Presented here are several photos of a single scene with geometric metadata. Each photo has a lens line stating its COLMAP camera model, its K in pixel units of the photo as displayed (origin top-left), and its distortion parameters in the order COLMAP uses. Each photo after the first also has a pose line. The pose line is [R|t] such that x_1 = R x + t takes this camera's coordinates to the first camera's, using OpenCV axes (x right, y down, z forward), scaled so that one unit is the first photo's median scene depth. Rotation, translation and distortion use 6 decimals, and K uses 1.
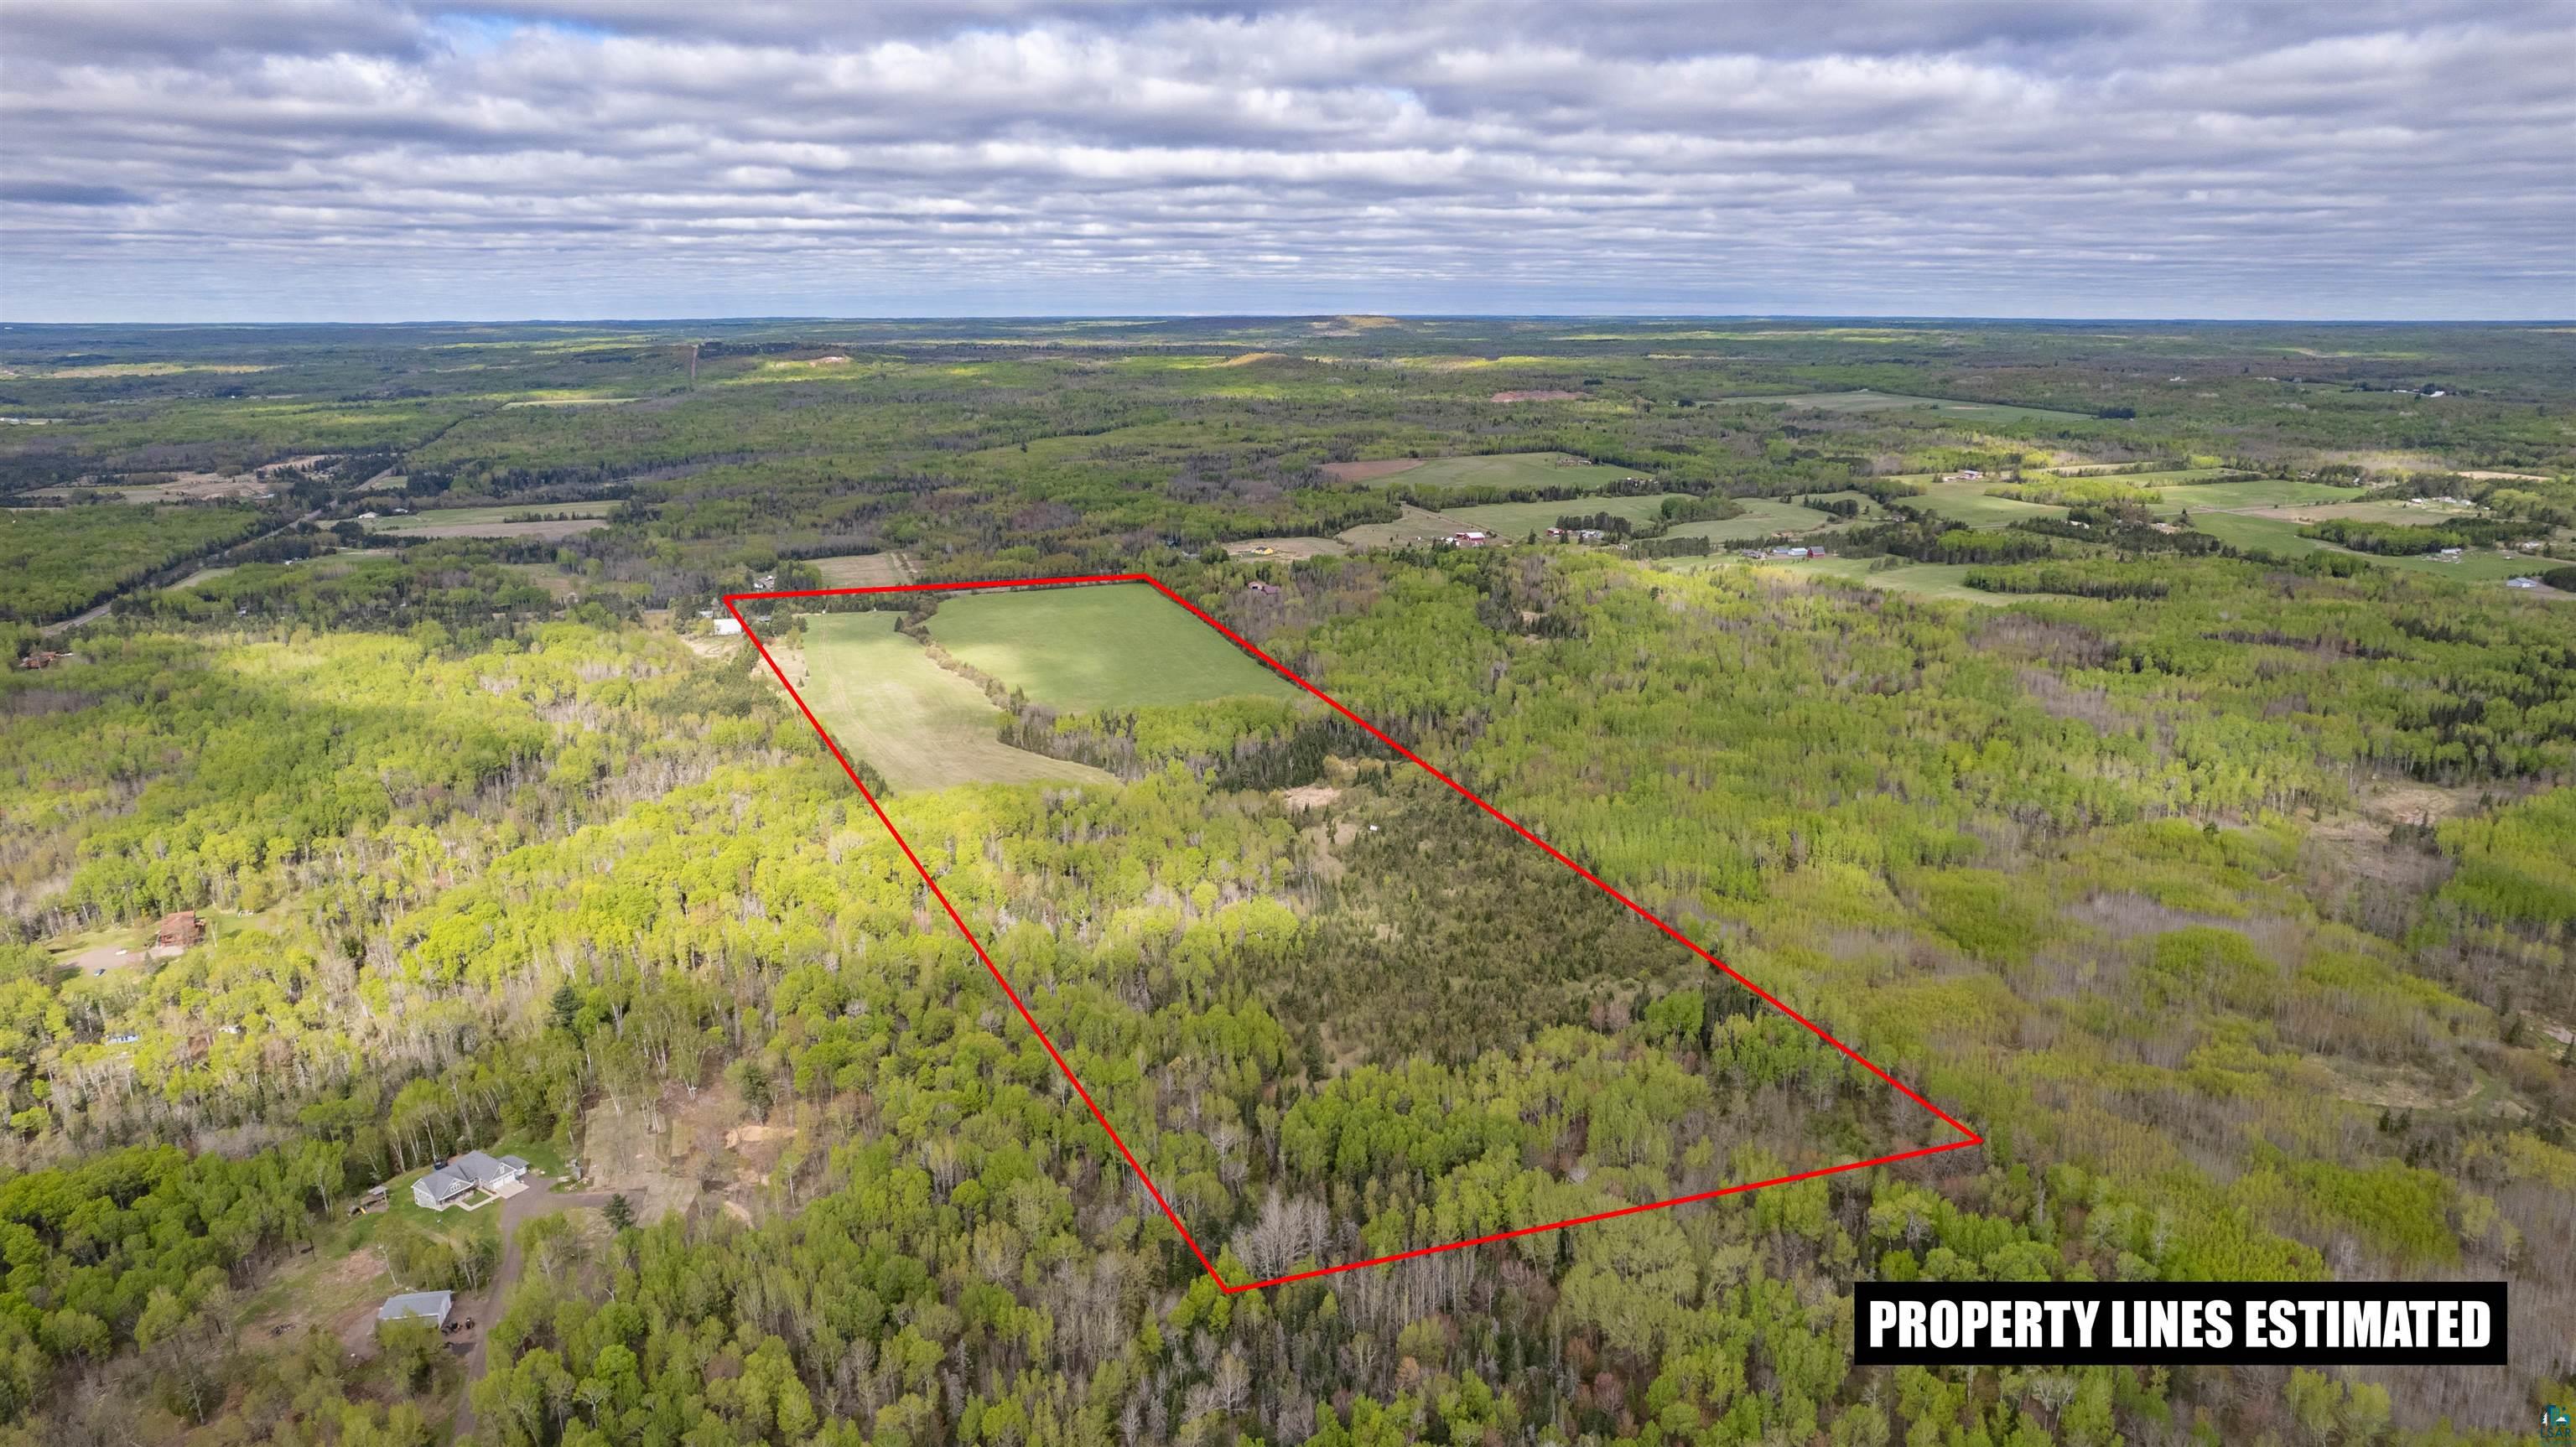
lens RADIAL K [[1697.7, 0, 1289.3], [0, 1697.7, 723.4], [0, 0, 1]] dist [-0.003228, 0.000220]
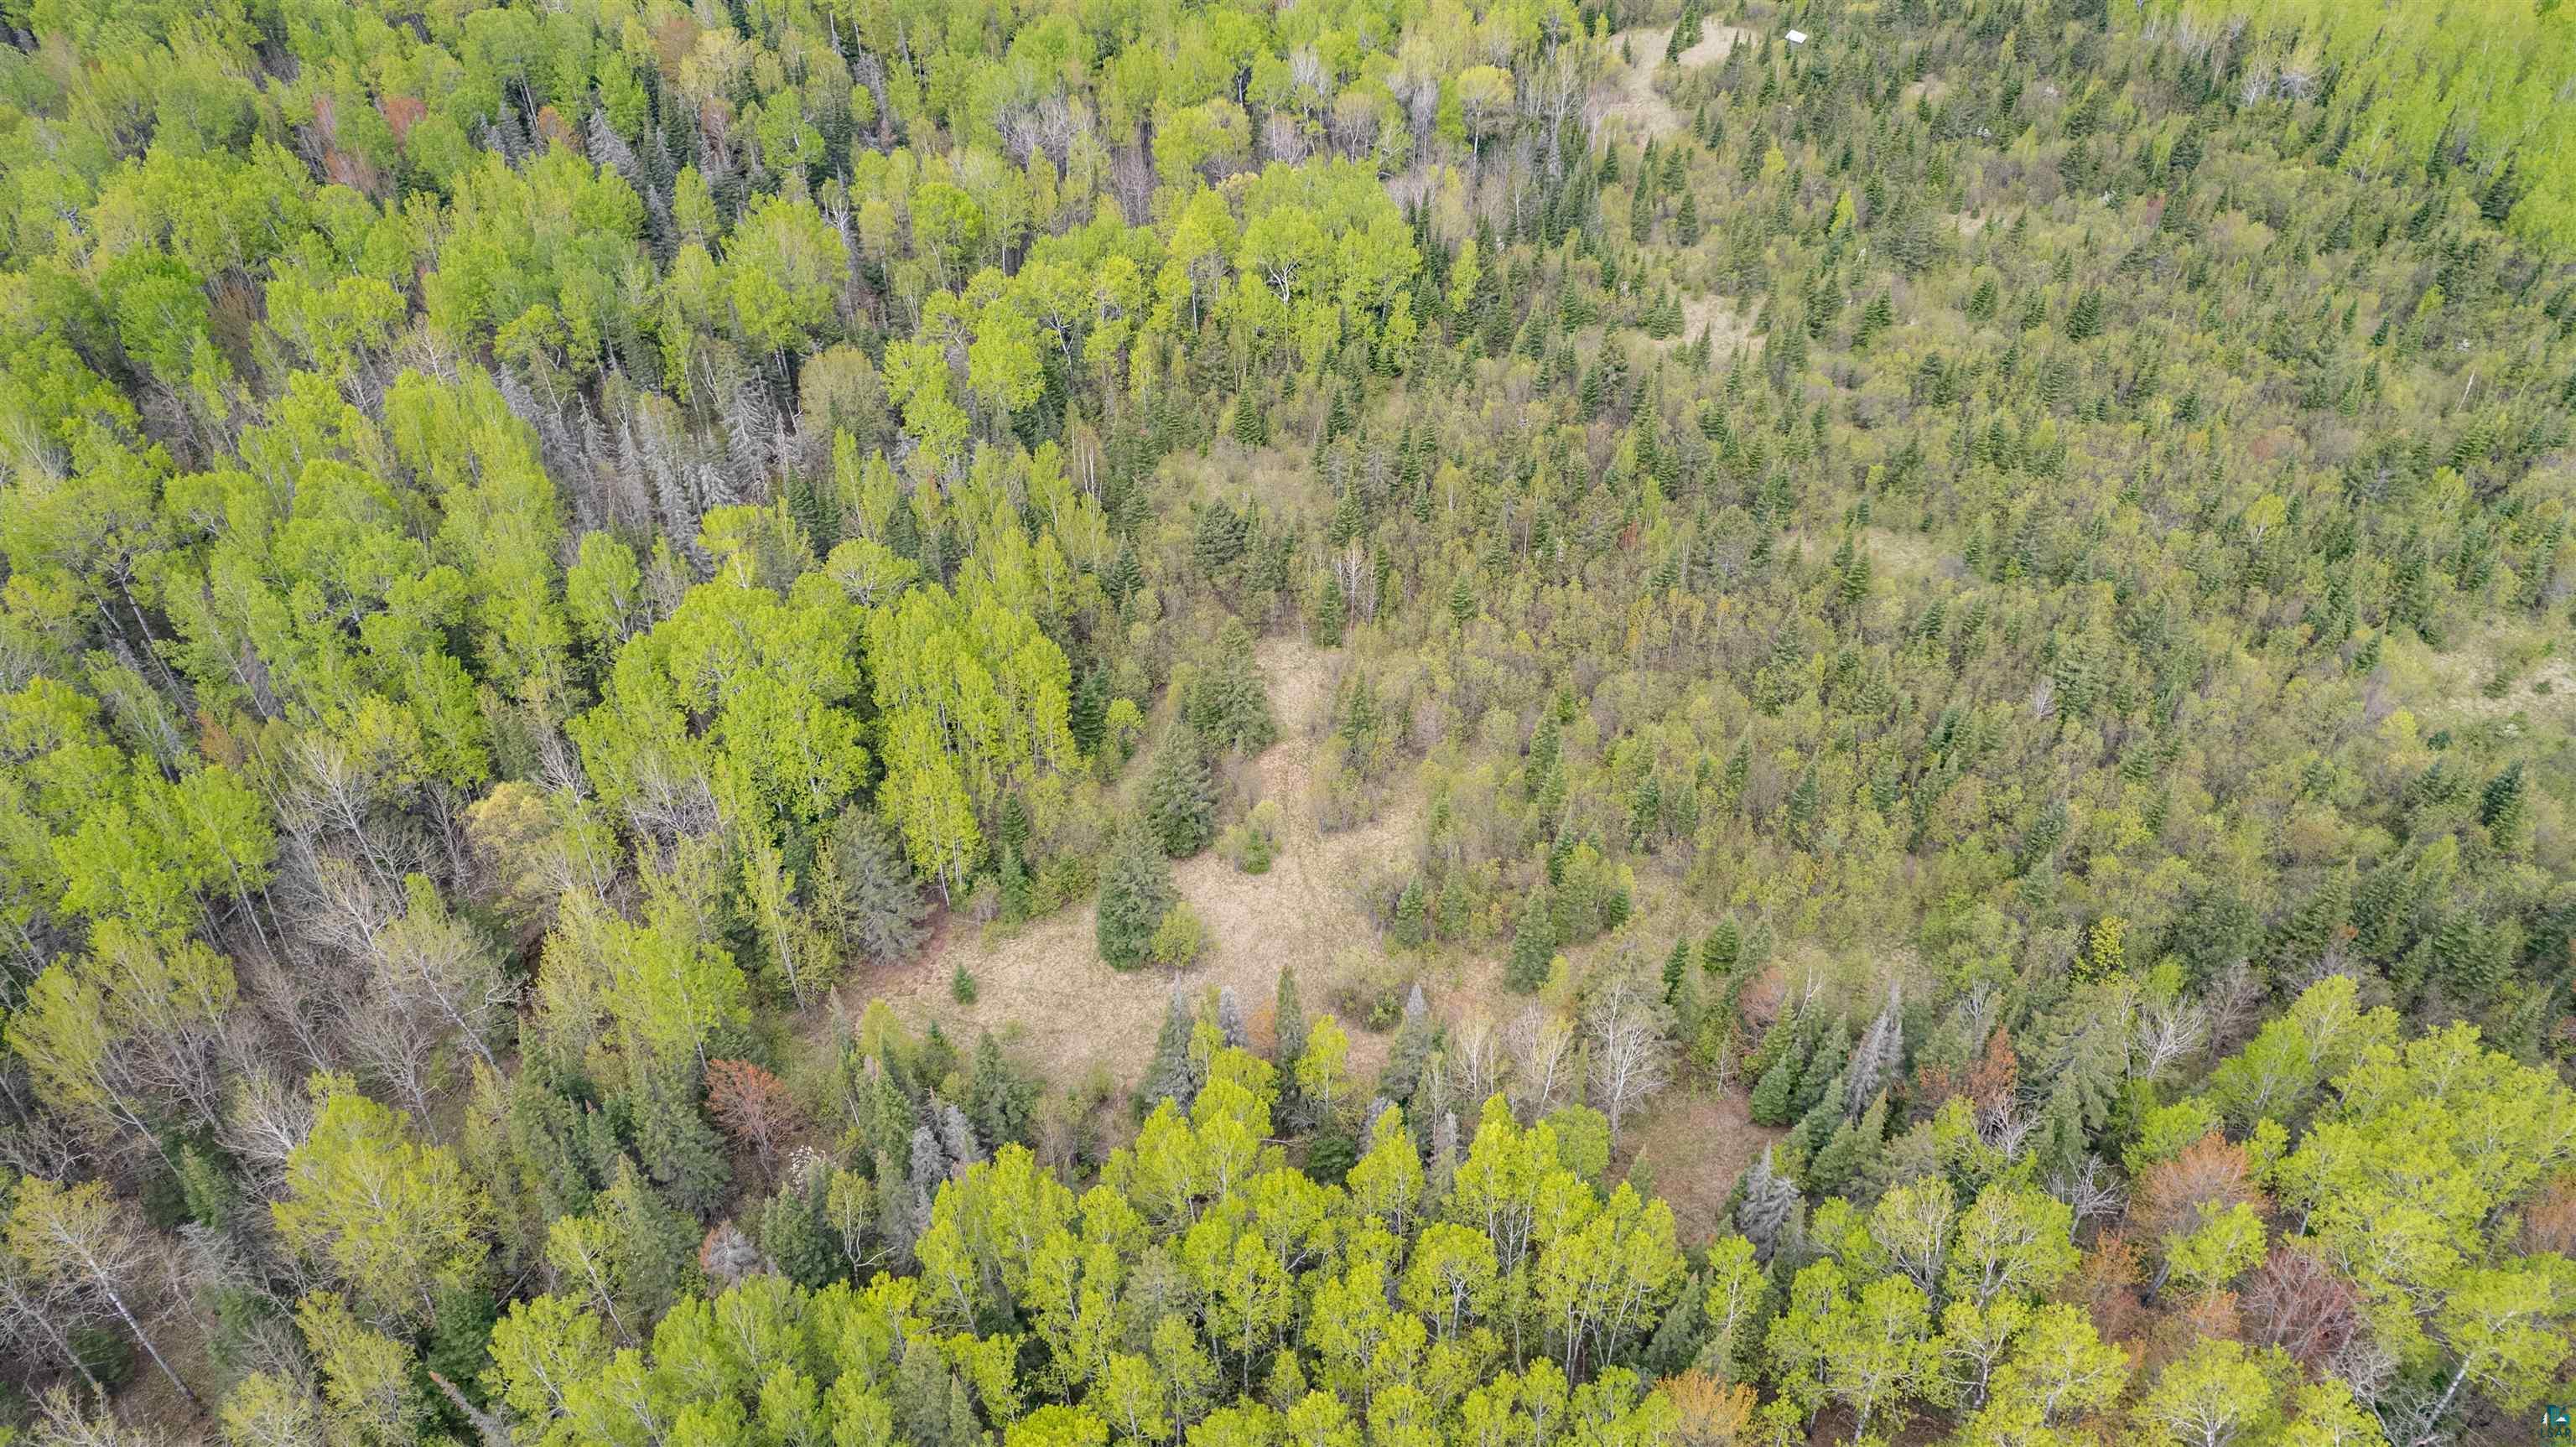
lens RADIAL K [[1697.7, 0, 1287.1], [0, 1697.7, 720.2], [0, 0, 1]] dist [-0.003228, 0.000220]
pose [[0.954081, 0.189419, -0.232054, 0.068221], [-0.087257, 0.916830, 0.389628, 0.076149], [0.286557, -0.351488, 0.891258, 0.682264]]
